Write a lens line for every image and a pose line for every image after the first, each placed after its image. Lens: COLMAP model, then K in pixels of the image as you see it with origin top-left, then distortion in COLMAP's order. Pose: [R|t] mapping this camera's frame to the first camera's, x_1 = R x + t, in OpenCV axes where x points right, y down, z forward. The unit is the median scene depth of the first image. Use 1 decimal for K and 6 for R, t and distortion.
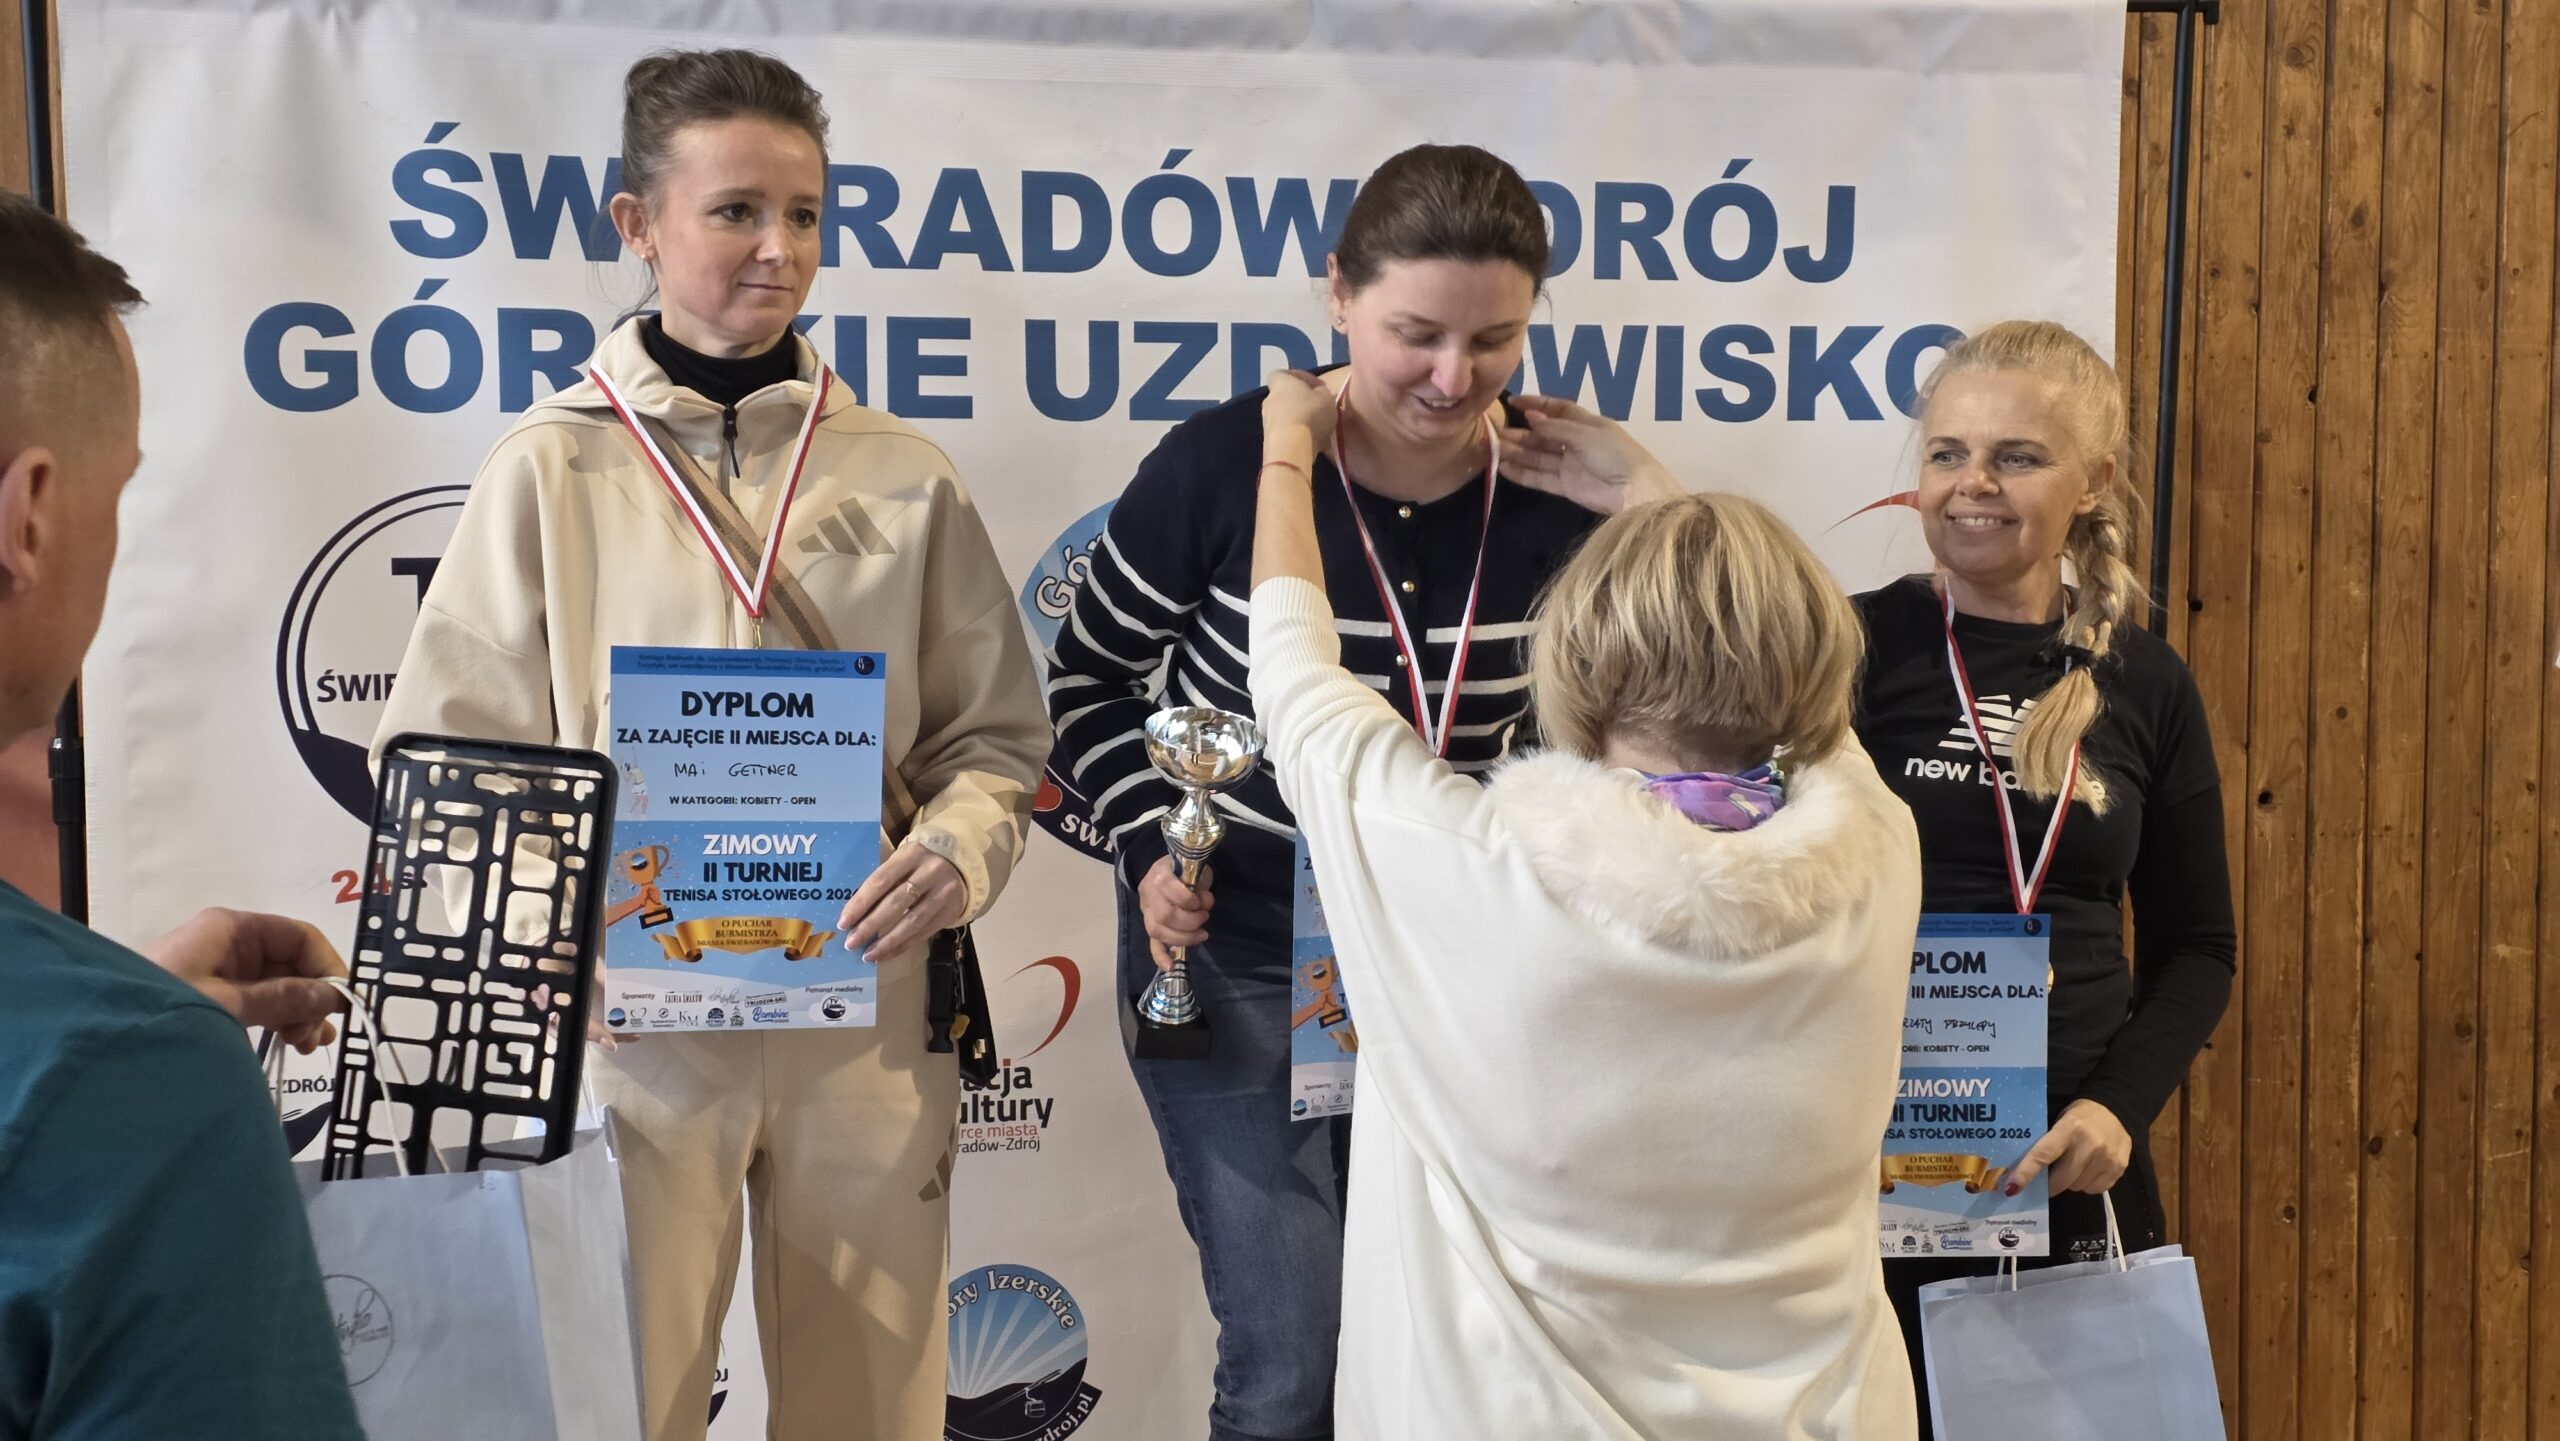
lens RADIAL K [[3256.1, 0, 1290.1], [0, 3256.1, 682.0], [0, 0, 1]] dist [0.175437, -0.392620]
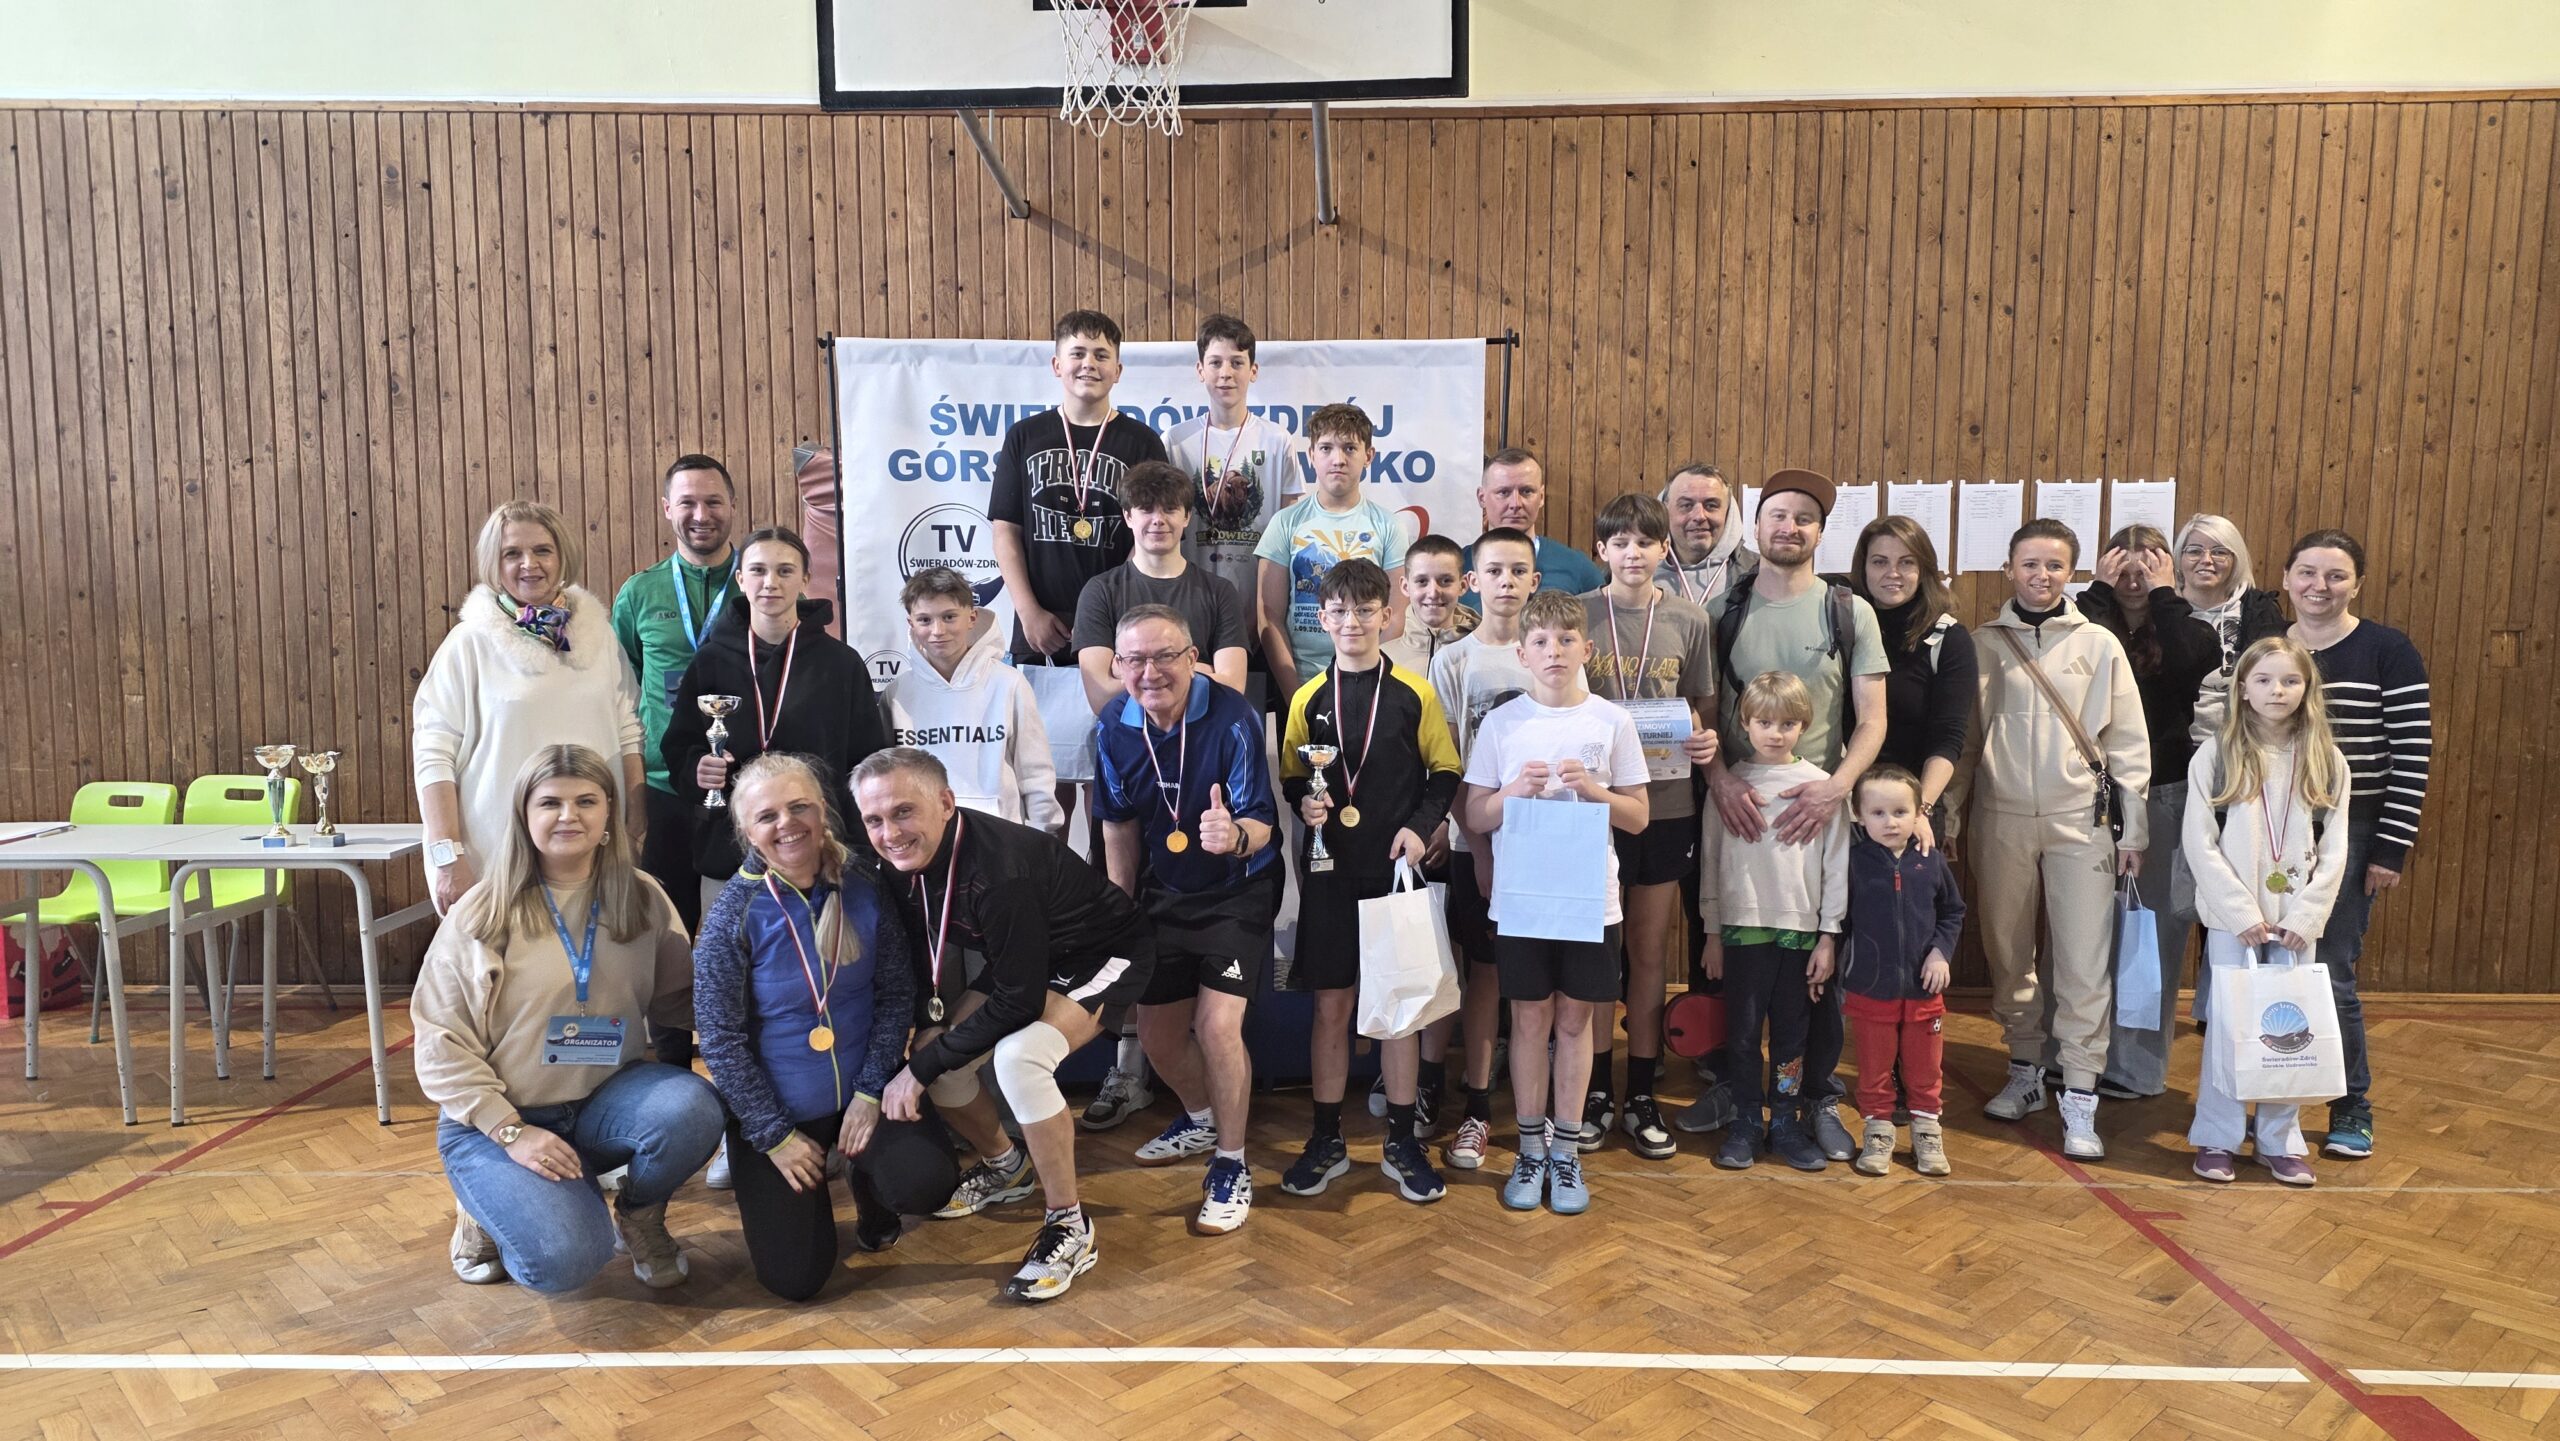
lens RADIAL K [[1701.4, 0, 1290.4], [0, 1701.4, 714.7], [0, 0, 1]] dist [0.109096, -0.121692]
pose [[0.973202, 0.020134, -0.229070, 0.458893], [-0.013464, 0.999440, 0.030644, 0.091346], [0.229558, -0.026739, 0.972928, -0.587567]]
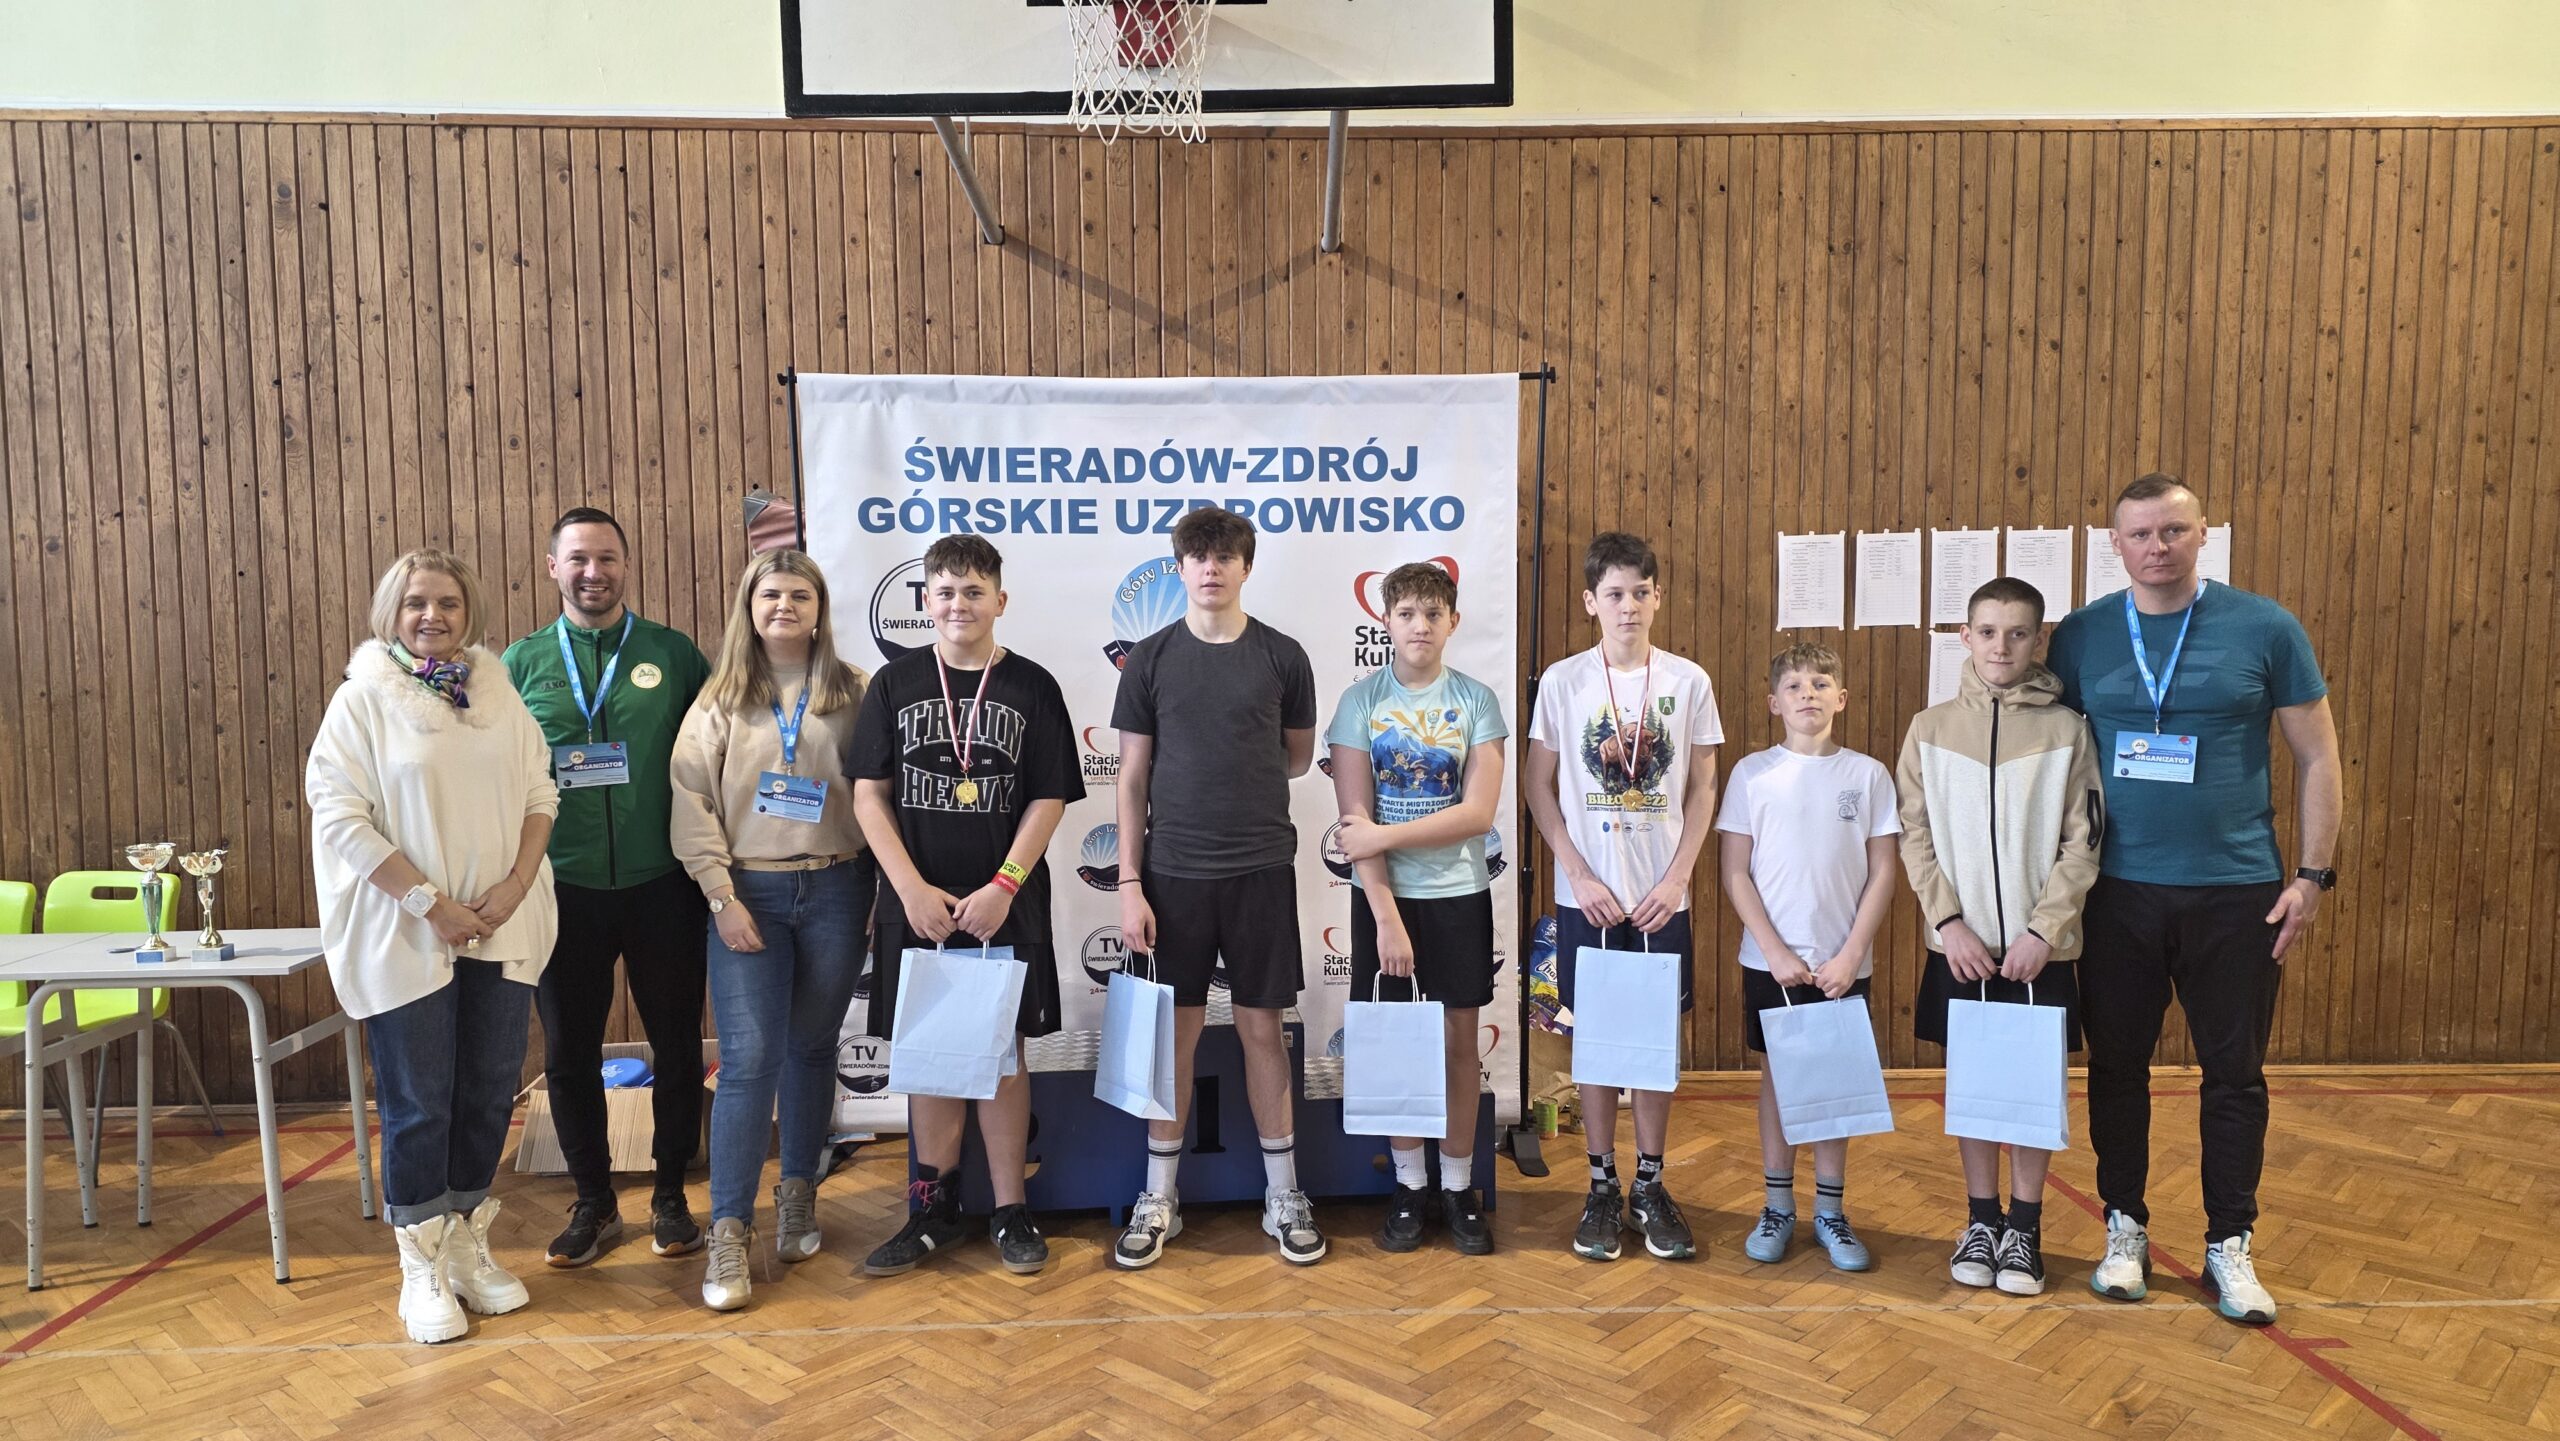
lens RADIAL K [[1698.1, 0, 1285.3], [0, 1698.1, 735.0], [0, 0, 1]] dist [0.094465, -0.091490]
pose [[0.983877, 0.005185, -0.178769, 0.327776], [-0.002728, 0.999898, 0.013984, 0.075004], [0.178824, -0.013271, 0.983792, -0.452003]]
